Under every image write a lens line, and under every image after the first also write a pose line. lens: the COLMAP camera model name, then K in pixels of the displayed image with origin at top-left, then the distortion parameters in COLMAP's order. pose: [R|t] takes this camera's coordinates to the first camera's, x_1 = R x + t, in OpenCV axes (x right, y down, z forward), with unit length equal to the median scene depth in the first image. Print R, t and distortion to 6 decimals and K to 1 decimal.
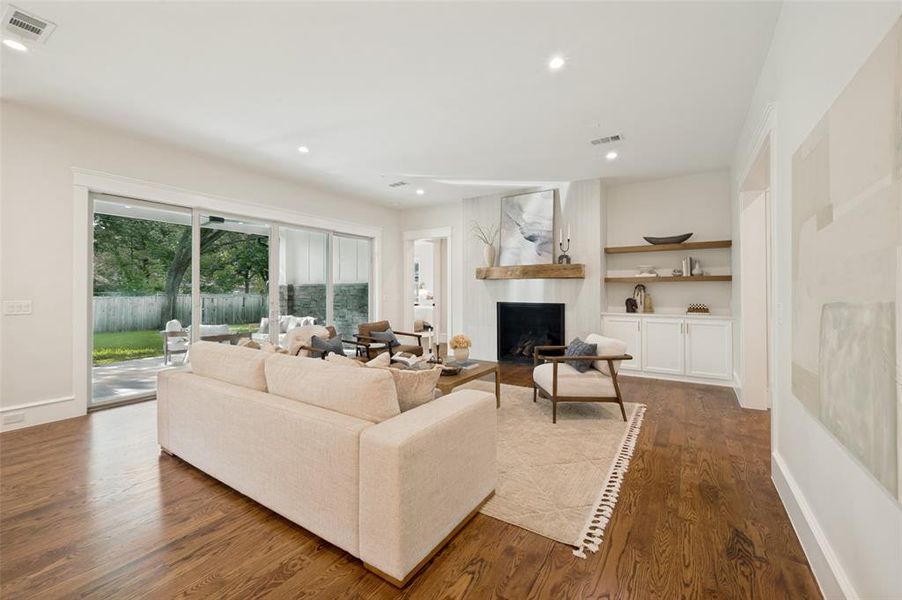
lens RADIAL K [[364.6, 0, 448.8], [0, 364.6, 286.6], [0, 0, 1]] dist [-0.006644, 0.001096]
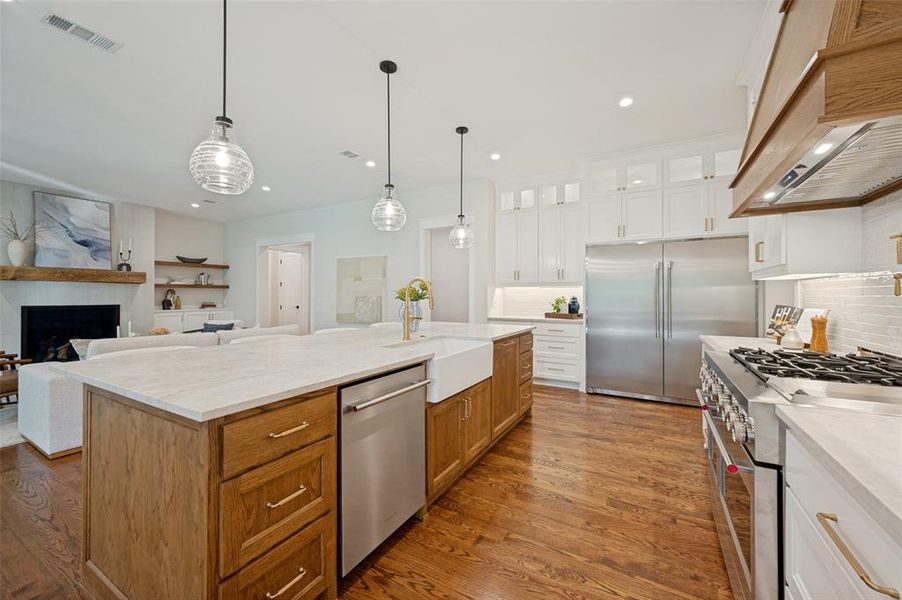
lens RADIAL K [[364.6, 0, 445.8], [0, 364.6, 293.3], [0, 0, 1]] dist [-0.006644, 0.001096]
pose [[-0.045744, 0.003168, 0.998948, -0.910450], [-0.014355, 0.999890, -0.003828, -0.000292], [-0.998850, -0.014515, -0.045693, 0.016713]]
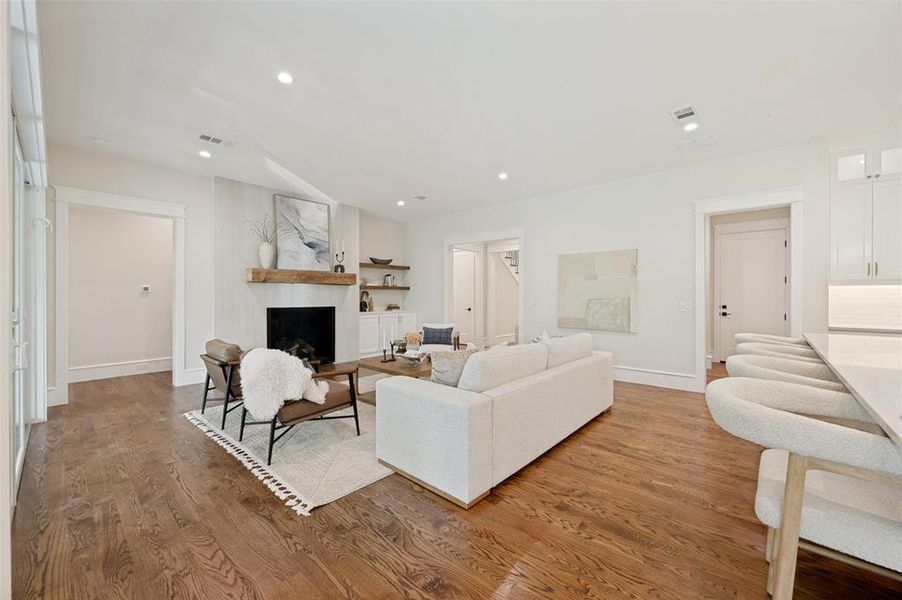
lens RADIAL K [[364.6, 0, 443.8], [0, 364.6, 299.2], [0, 0, 1]] dist [-0.006644, 0.001096]
pose [[0.166601, -0.007148, 0.985999, -0.790265], [-0.013751, 0.999860, 0.009572, 0.007724], [-0.985929, -0.015153, 0.166479, 0.478558]]
